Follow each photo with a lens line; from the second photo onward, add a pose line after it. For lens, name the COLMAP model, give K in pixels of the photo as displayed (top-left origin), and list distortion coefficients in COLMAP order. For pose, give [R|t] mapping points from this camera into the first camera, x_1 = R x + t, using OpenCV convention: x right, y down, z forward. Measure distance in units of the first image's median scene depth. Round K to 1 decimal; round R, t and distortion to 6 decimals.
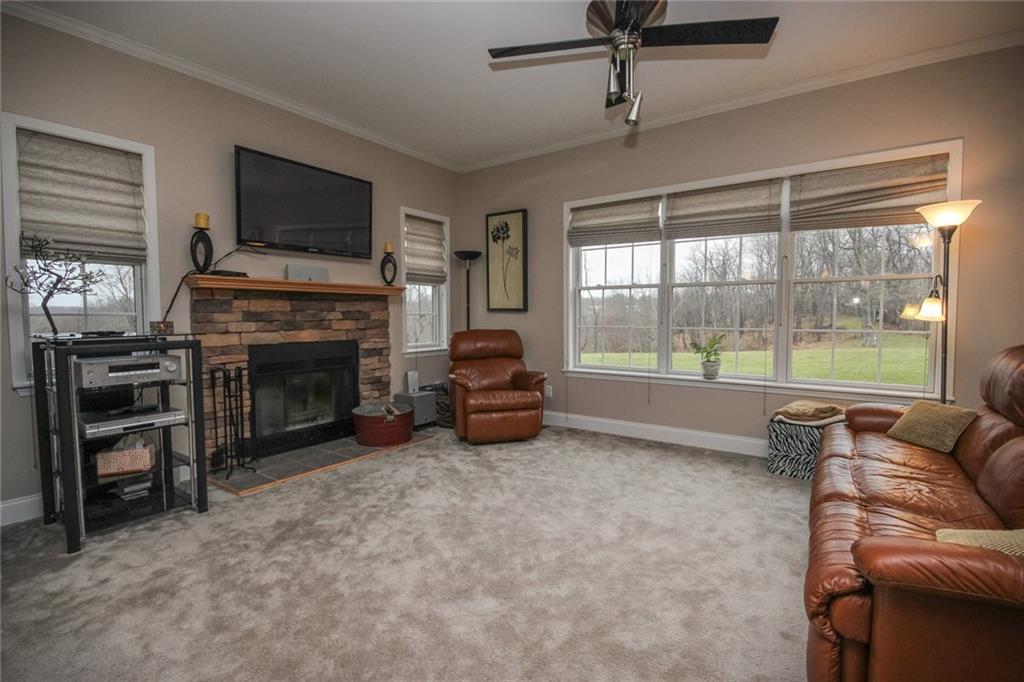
lens RADIAL K [[476.3, 0, 506.3], [0, 476.3, 339.2], [0, 0, 1]] dist [0.000489, -0.001384]
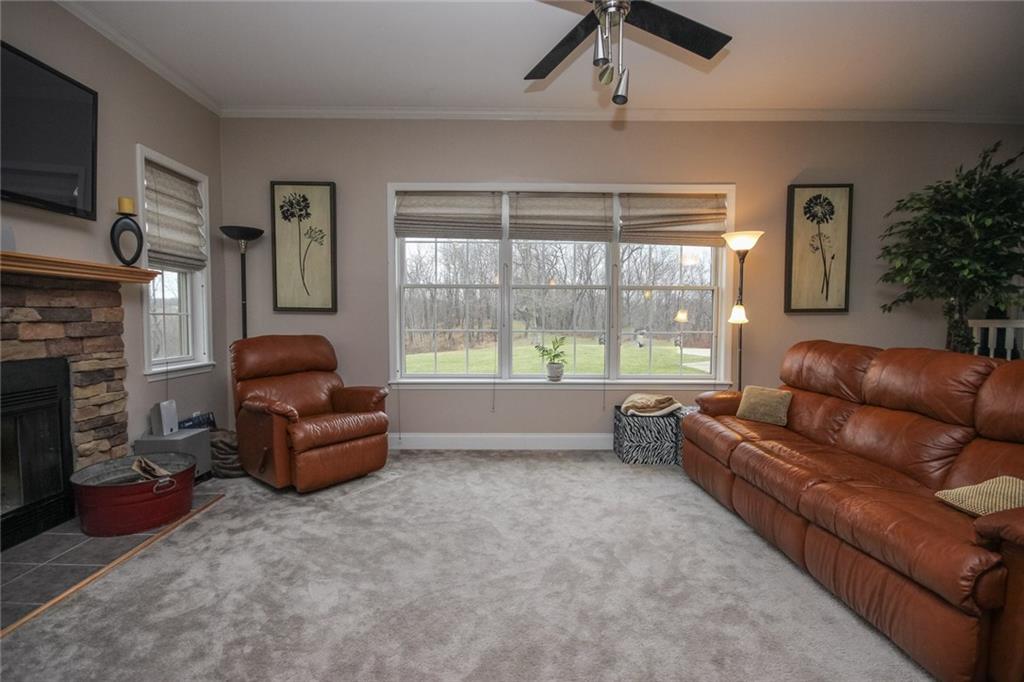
lens RADIAL K [[476.3, 0, 503.6], [0, 476.3, 340.1], [0, 0, 1]] dist [0.000489, -0.001384]
pose [[0.804795, -0.022006, 0.593144, -0.235756], [0.024188, 0.999698, 0.004271, -0.008851], [-0.593059, 0.010910, 0.805085, 0.222355]]
